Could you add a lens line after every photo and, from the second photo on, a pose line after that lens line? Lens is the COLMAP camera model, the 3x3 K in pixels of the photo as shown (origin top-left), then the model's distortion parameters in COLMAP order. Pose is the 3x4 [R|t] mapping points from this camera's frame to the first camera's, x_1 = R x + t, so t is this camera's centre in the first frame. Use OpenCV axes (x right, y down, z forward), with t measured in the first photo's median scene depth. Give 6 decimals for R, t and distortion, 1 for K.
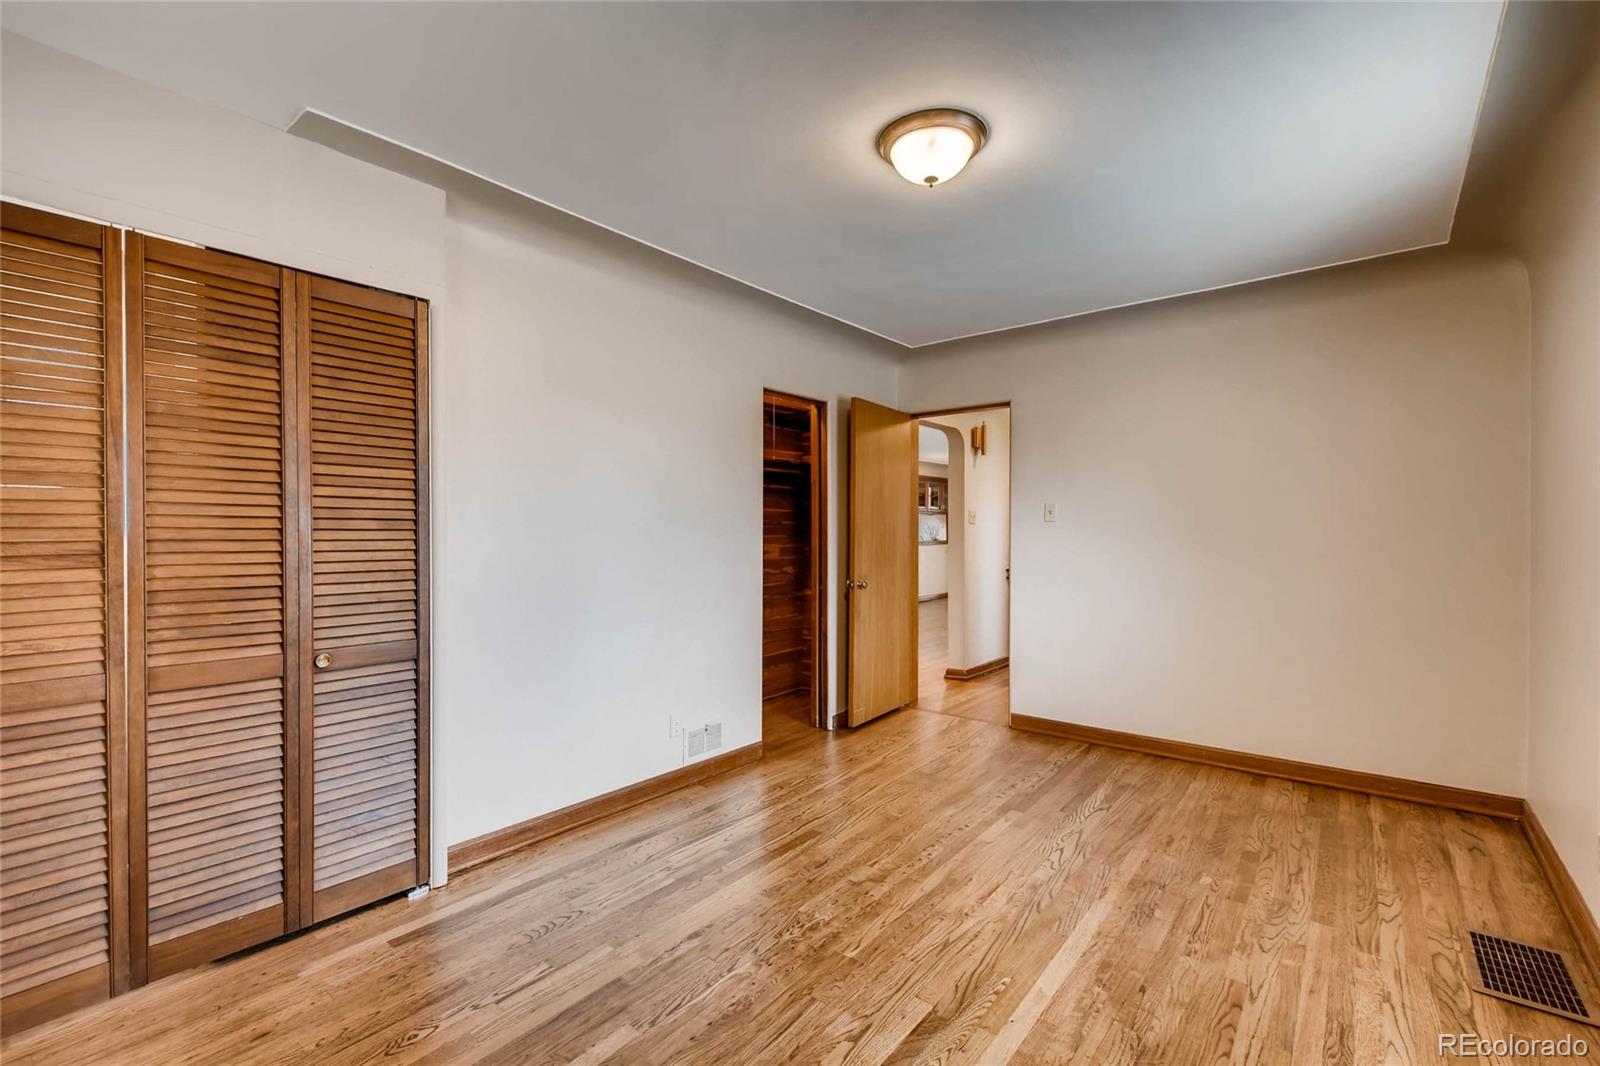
lens RADIAL K [[695.9, 0, 800.7], [0, 695.9, 534.2], [0, 0, 1]] dist [0.012331, -0.000632]
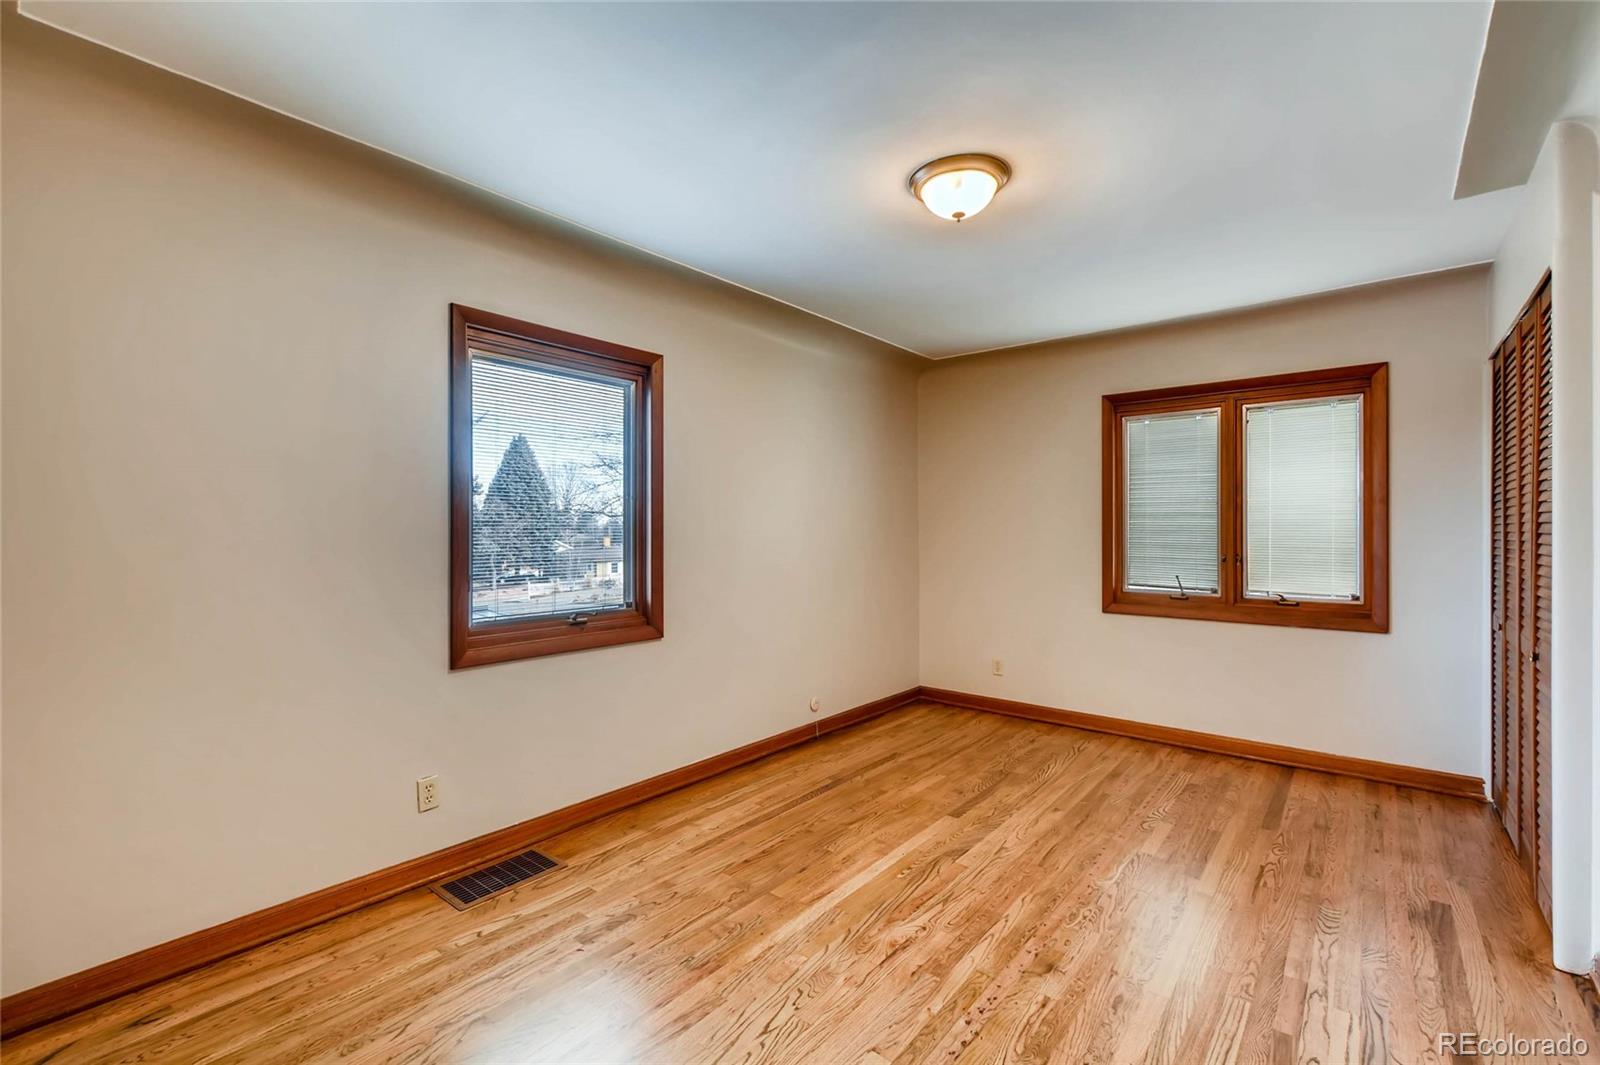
lens RADIAL K [[695.9, 0, 798.3], [0, 695.9, 527.5], [0, 0, 1]] dist [0.012331, -0.000632]
pose [[-0.999933, -0.003058, 0.011132, 0.426059], [-0.003027, 0.999992, 0.002762, -0.022703], [-0.011140, 0.002728, -0.999934, 2.084974]]
